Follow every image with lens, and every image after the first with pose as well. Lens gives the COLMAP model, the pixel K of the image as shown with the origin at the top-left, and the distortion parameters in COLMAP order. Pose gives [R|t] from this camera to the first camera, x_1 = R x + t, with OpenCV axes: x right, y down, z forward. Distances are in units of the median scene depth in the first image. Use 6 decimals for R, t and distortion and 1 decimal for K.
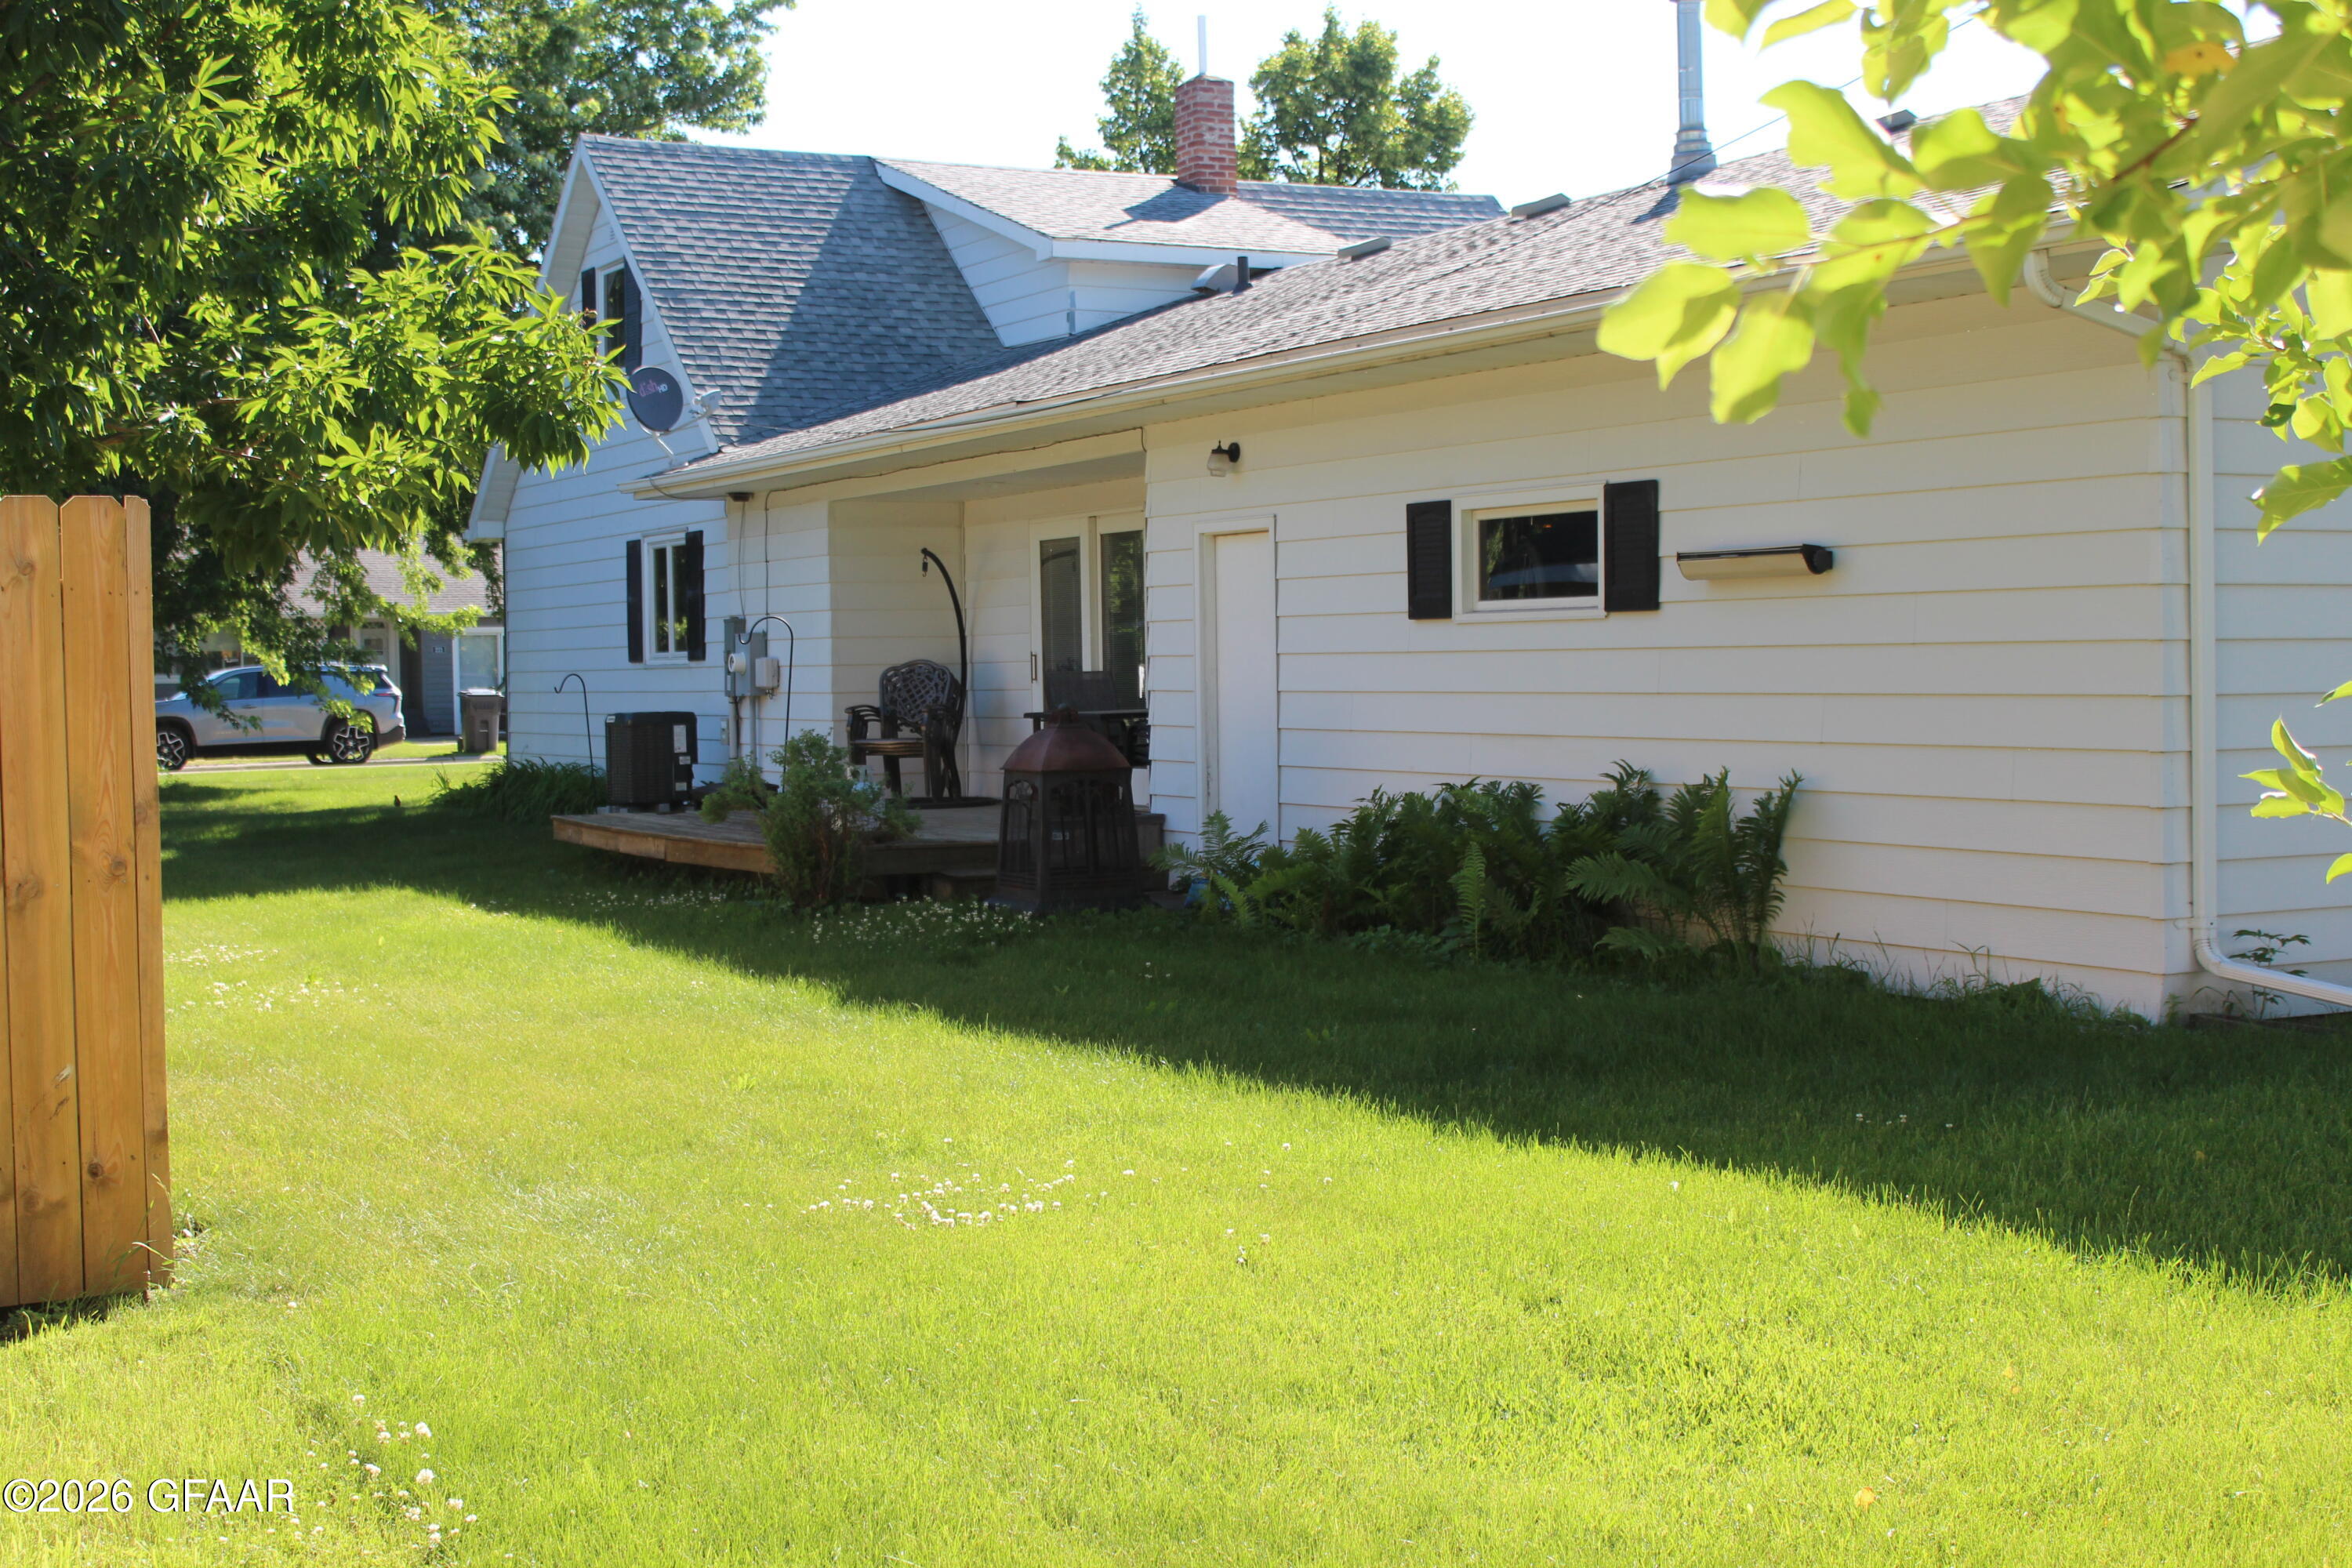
lens RADIAL K [[3206.4, 0, 1176.0], [0, 3206.4, 784.0], [0, 0, 1]] dist [-0.099504, 0.045681]
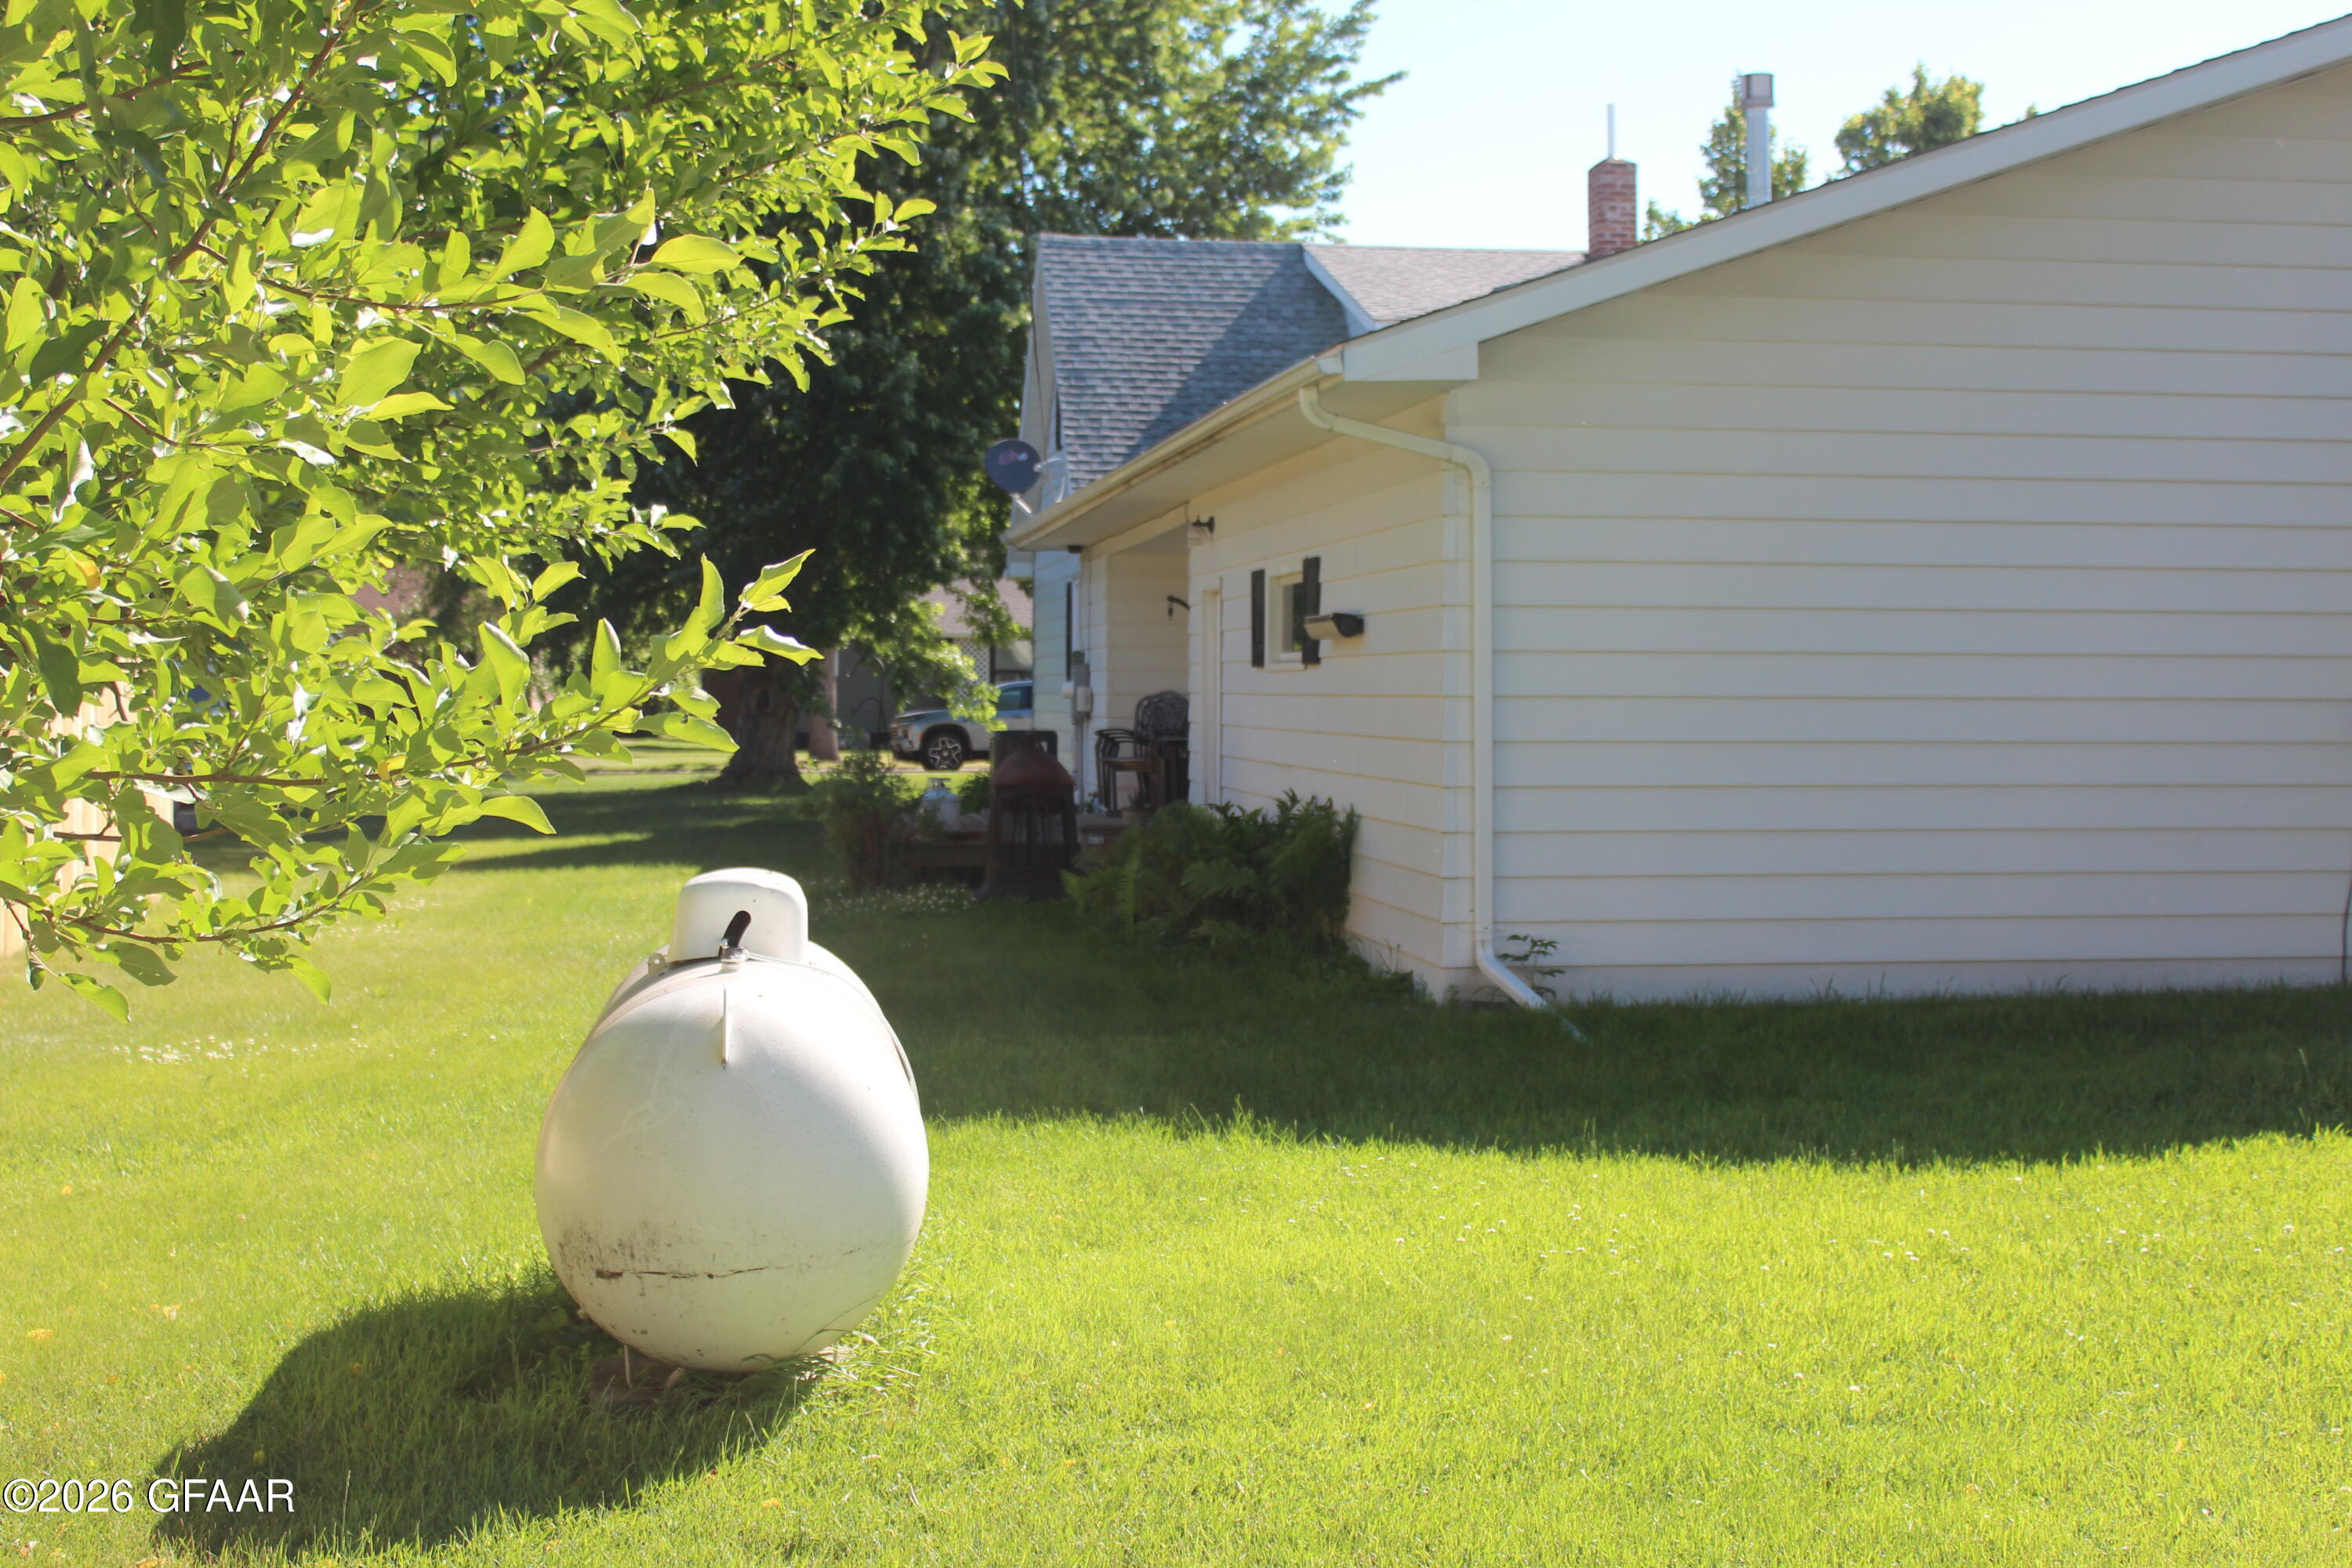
lens RADIAL K [[3206.4, 0, 1176.0], [0, 3206.4, 784.0], [0, 0, 1]] dist [-0.099504, 0.045681]
pose [[0.941271, 0.023630, -0.336824, 0.263955], [-0.025251, 0.999681, -0.000434, -0.003353], [0.336706, 0.008913, 0.941568, -0.087189]]
